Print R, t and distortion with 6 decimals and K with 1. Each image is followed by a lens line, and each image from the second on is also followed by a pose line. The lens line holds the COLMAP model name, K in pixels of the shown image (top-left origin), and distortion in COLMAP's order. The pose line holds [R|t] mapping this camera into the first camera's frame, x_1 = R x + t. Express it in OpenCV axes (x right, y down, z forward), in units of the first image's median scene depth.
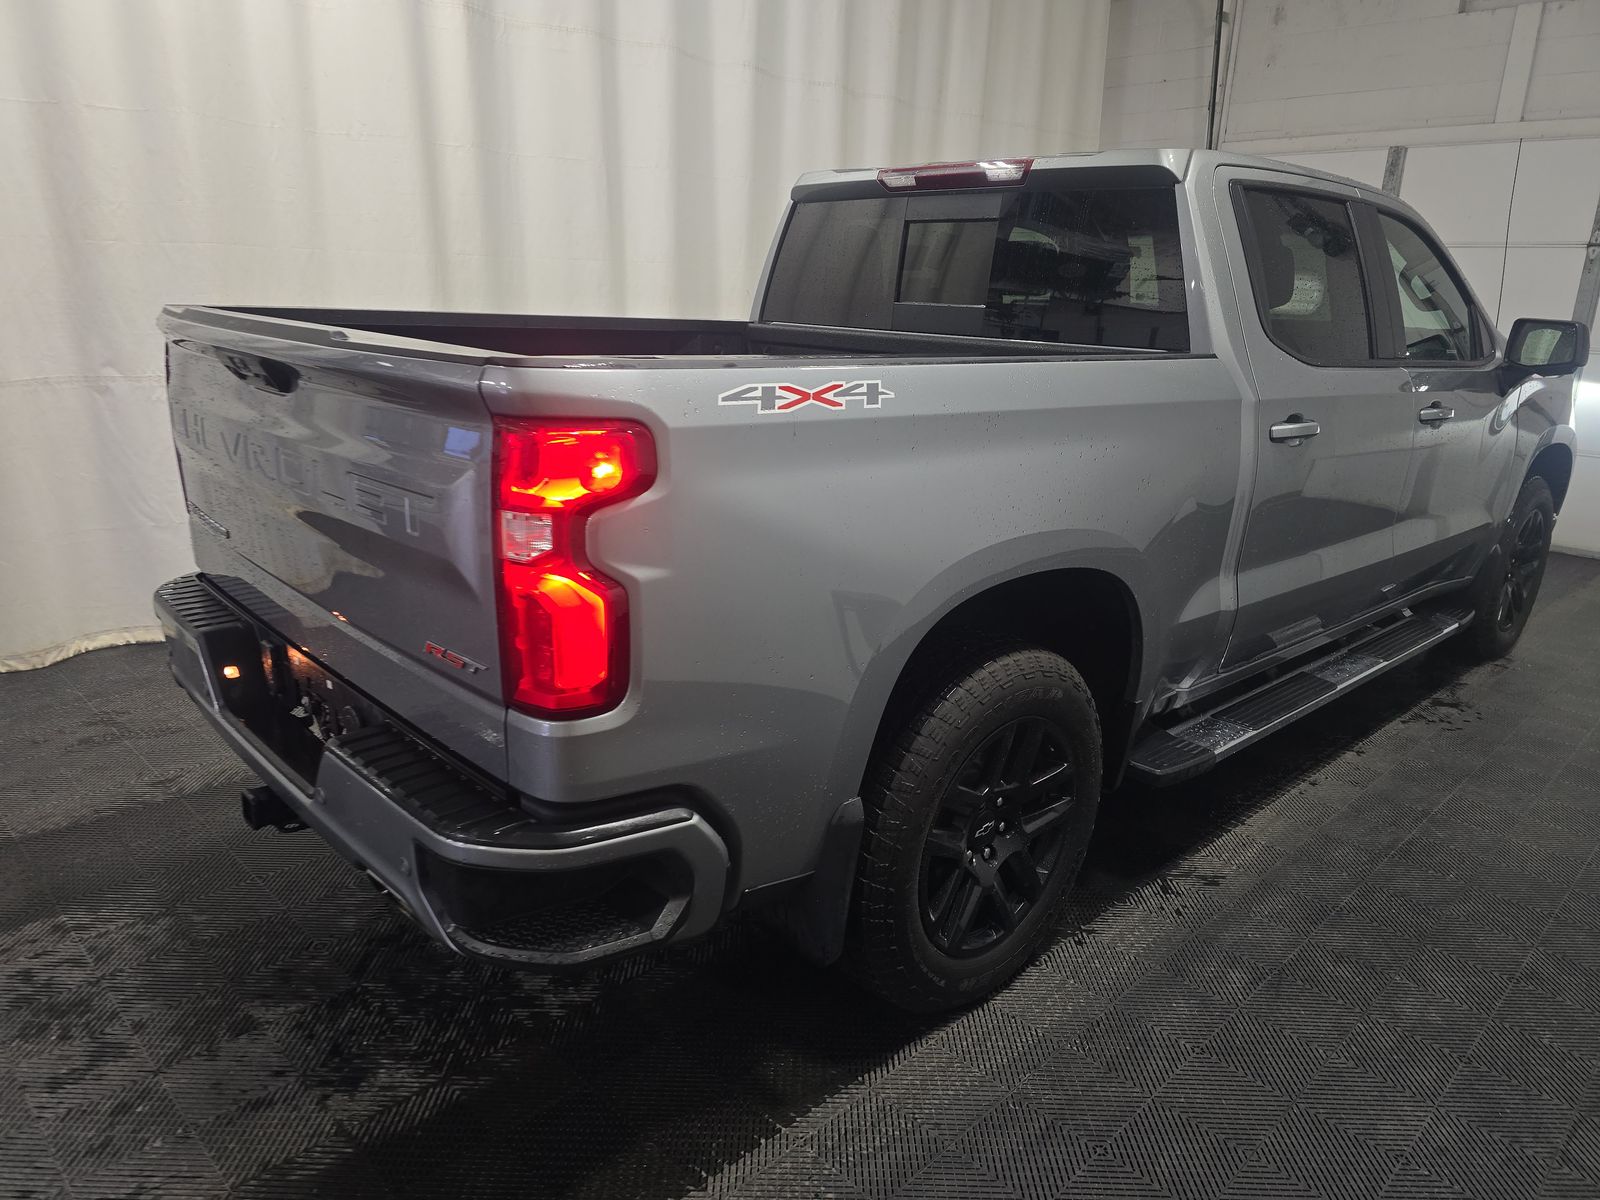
lens RADIAL K [[1056.3, 0, 800.0], [0, 1056.3, 600.0], [0, 0, 1]] dist [0.034826, -0.032516]
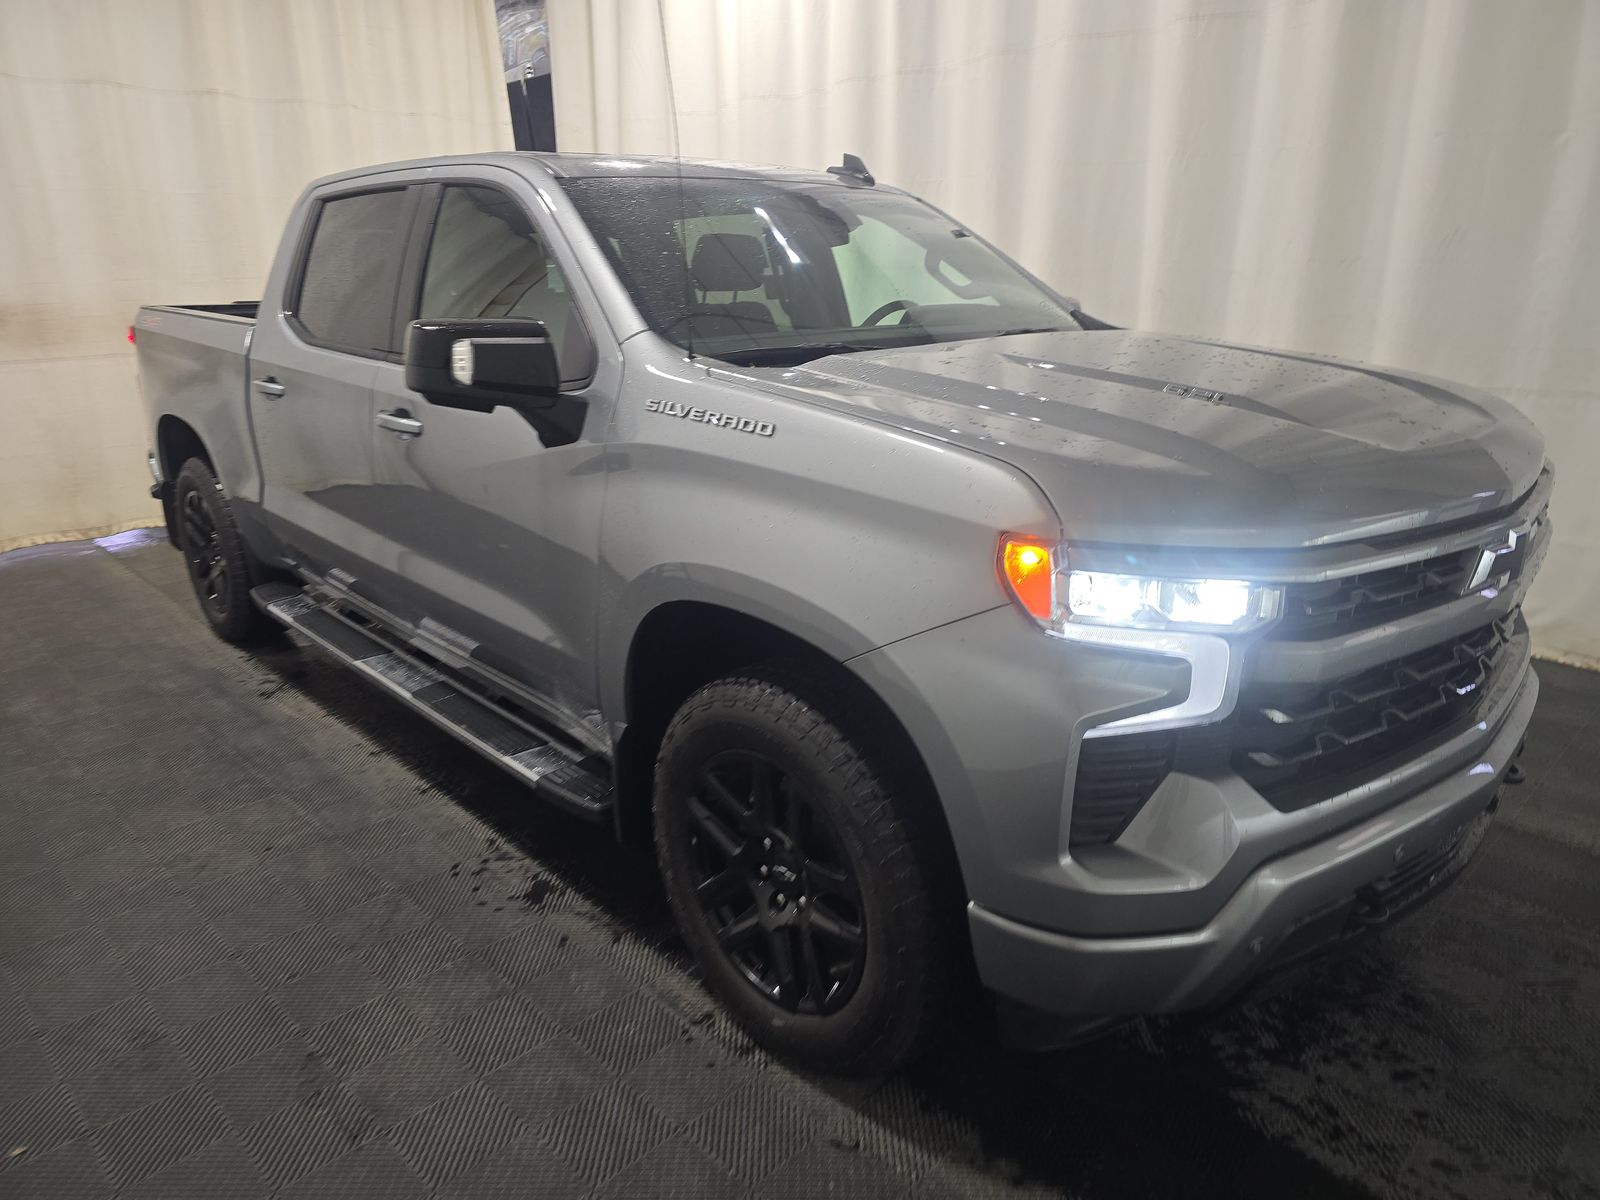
lens RADIAL K [[1056.3, 0, 800.0], [0, 1056.3, 600.0], [0, 0, 1]] dist [0.034826, -0.032516]
pose [[-0.018397, 0.218136, -0.975745, 1.375035], [-0.264730, 0.940017, 0.215140, -0.290157], [0.964147, 0.262267, 0.040454, 1.239721]]
